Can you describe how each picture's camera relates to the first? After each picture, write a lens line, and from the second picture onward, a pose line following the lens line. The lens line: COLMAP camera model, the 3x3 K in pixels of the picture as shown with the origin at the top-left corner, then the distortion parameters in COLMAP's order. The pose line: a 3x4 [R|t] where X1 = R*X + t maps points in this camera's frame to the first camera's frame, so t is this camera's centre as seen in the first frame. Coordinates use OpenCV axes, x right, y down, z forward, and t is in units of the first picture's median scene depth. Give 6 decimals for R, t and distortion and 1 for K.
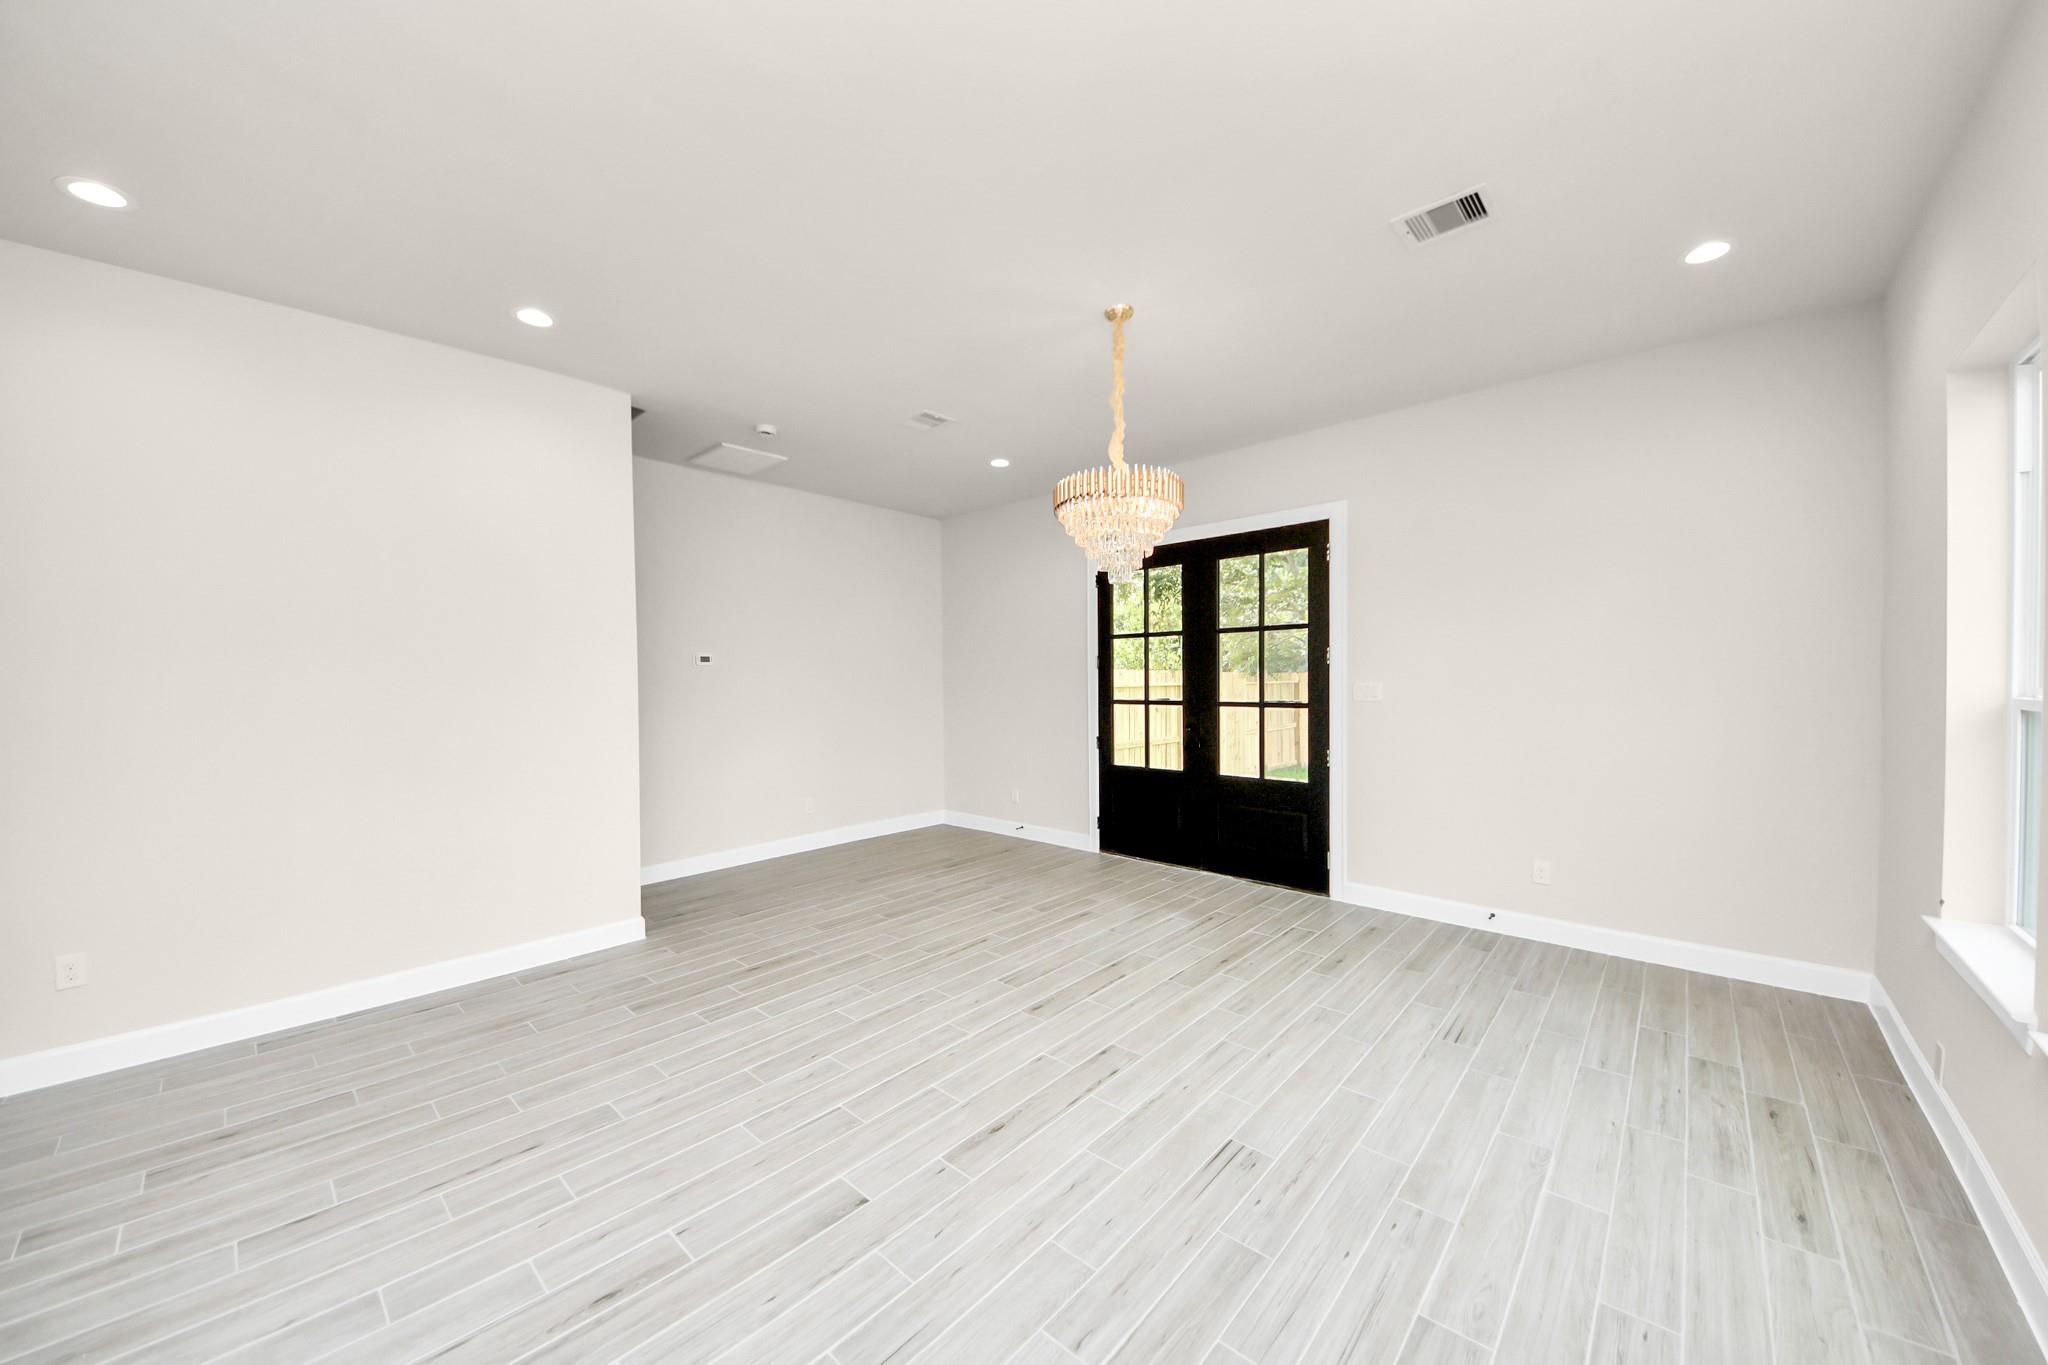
lens RADIAL K [[727.9, 0, 1014.8], [0, 727.9, 692.1], [0, 0, 1]] dist [0.001871, -0.000782]
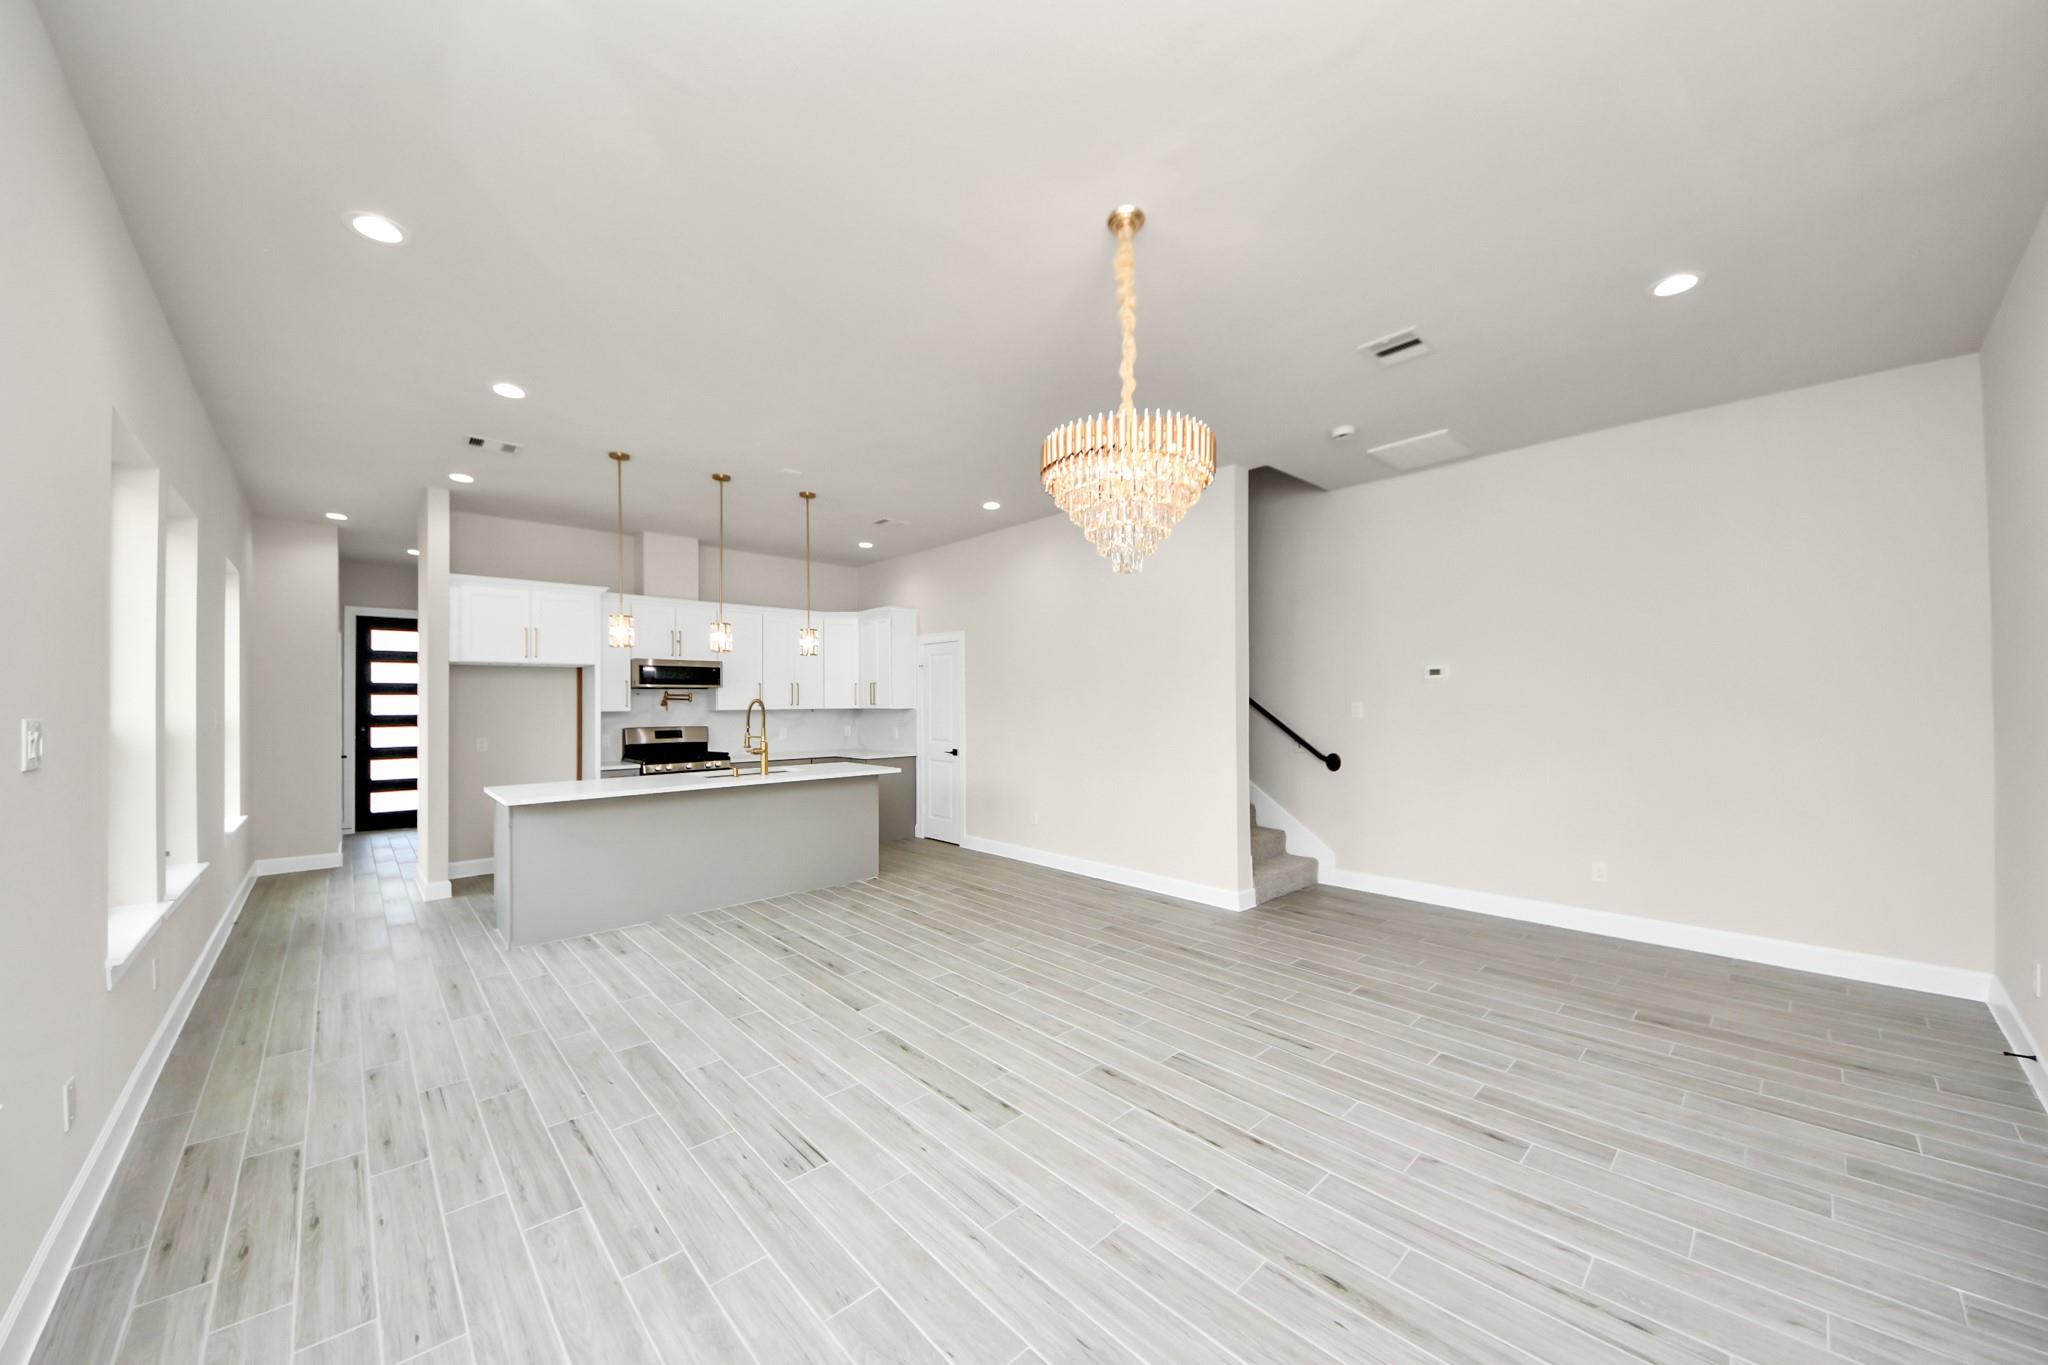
lens RADIAL K [[727.9, 0, 1030.7], [0, 727.9, 694.7], [0, 0, 1]] dist [0.001871, -0.000782]
pose [[-0.060714, 0.007029, -0.998130, 0.845776], [-0.016052, 0.999839, 0.008017, -0.025518], [0.998026, 0.016509, -0.060591, 0.881583]]
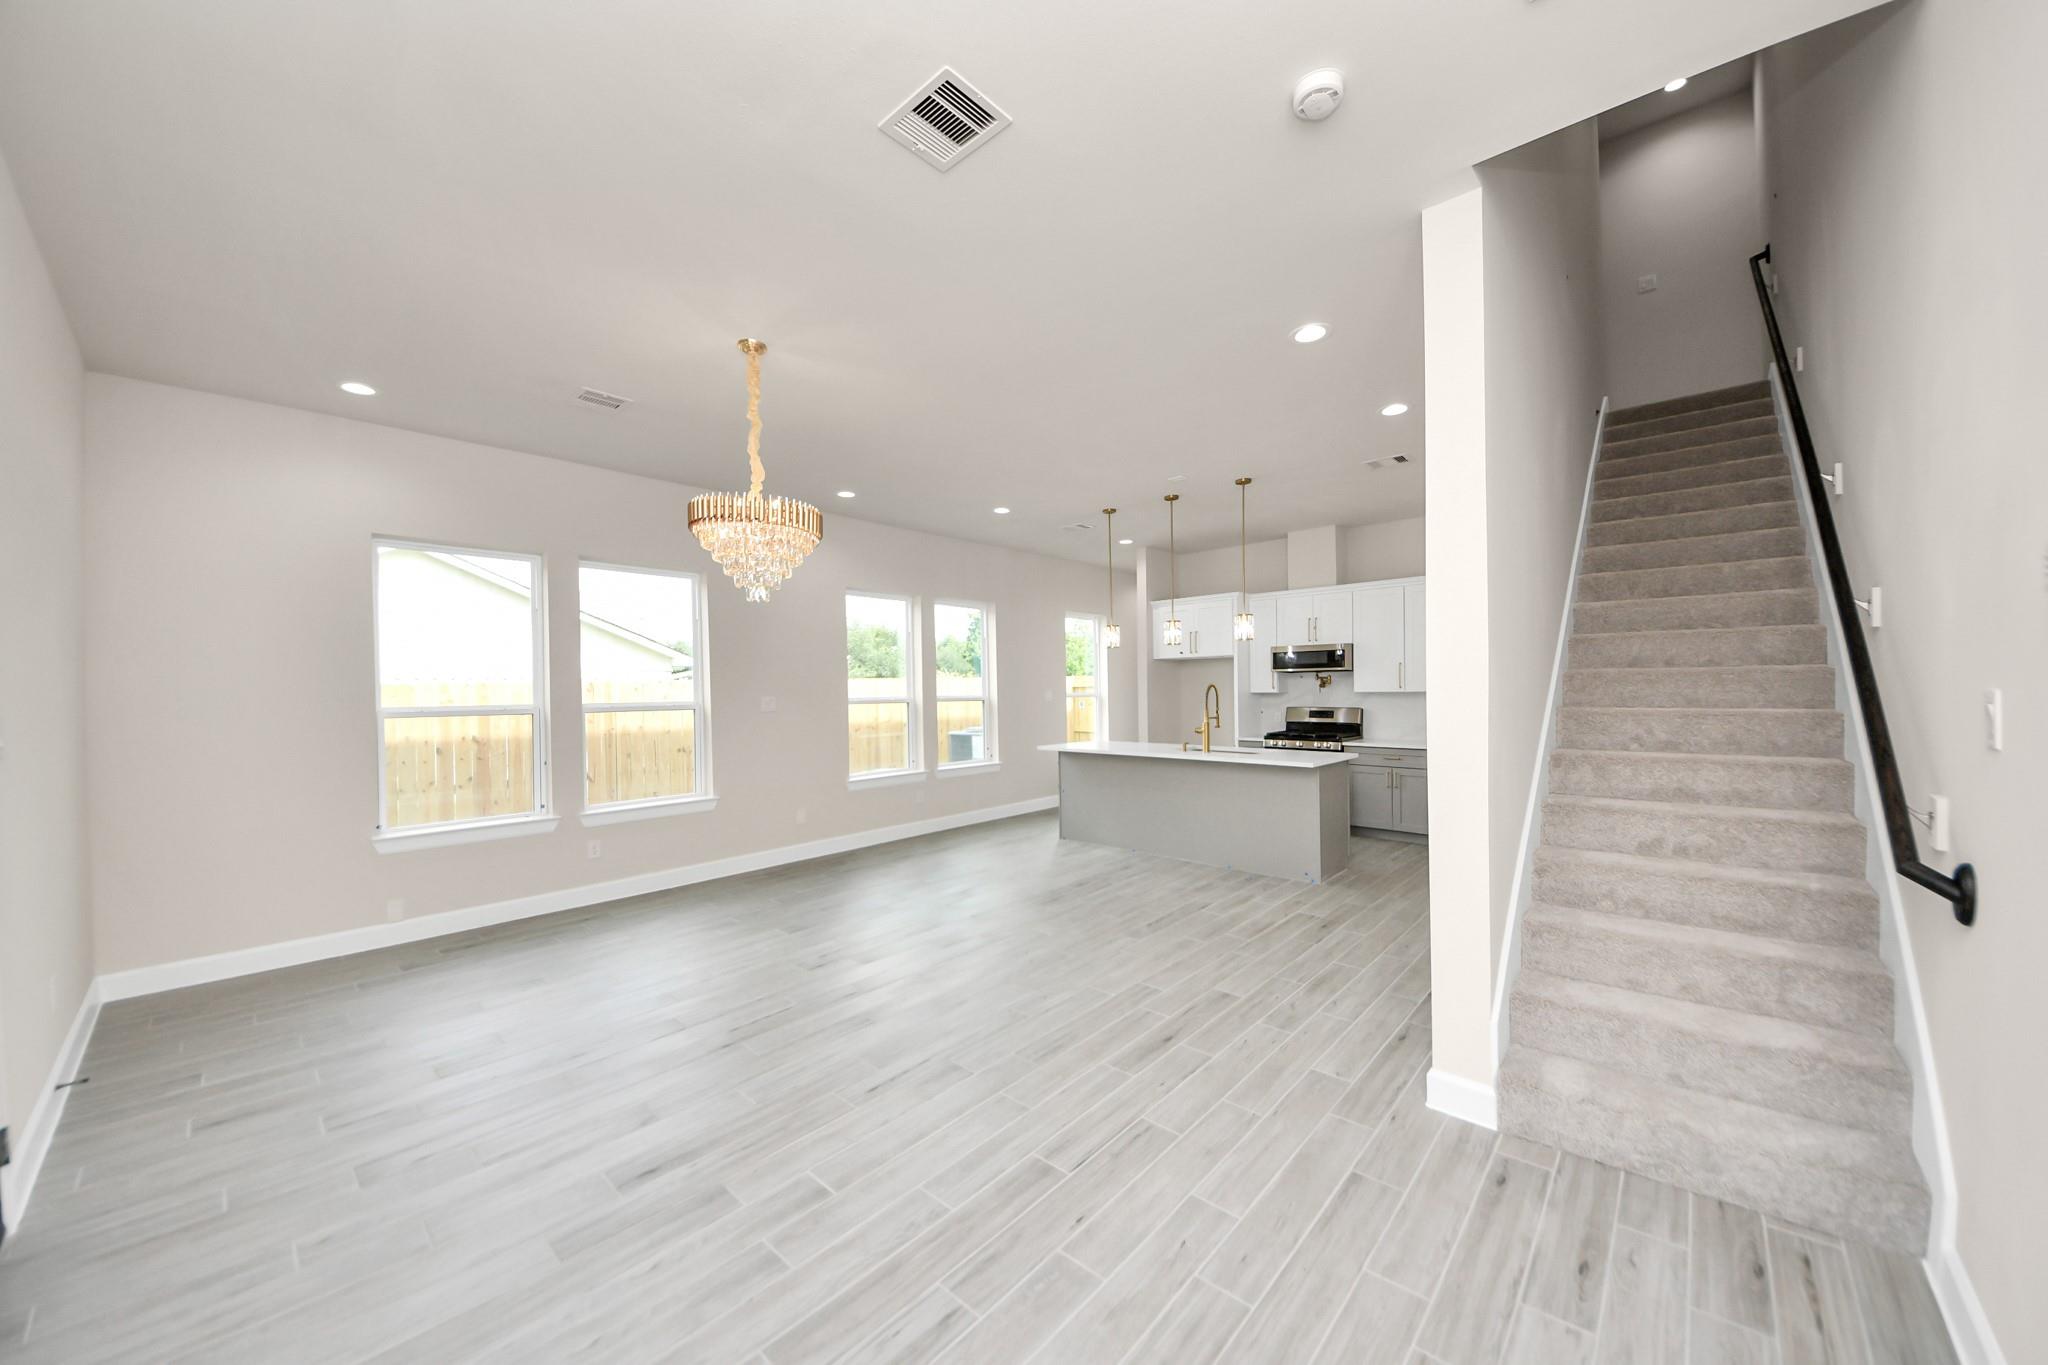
lens RADIAL K [[727.9, 0, 1011.0], [0, 727.9, 696.0], [0, 0, 1]] dist [0.001871, -0.000782]
pose [[-0.999568, 0.029289, 0.002454, -0.209899], [0.029353, 0.999052, 0.032148, -0.034761], [-0.001510, 0.032206, -0.999480, 1.923611]]
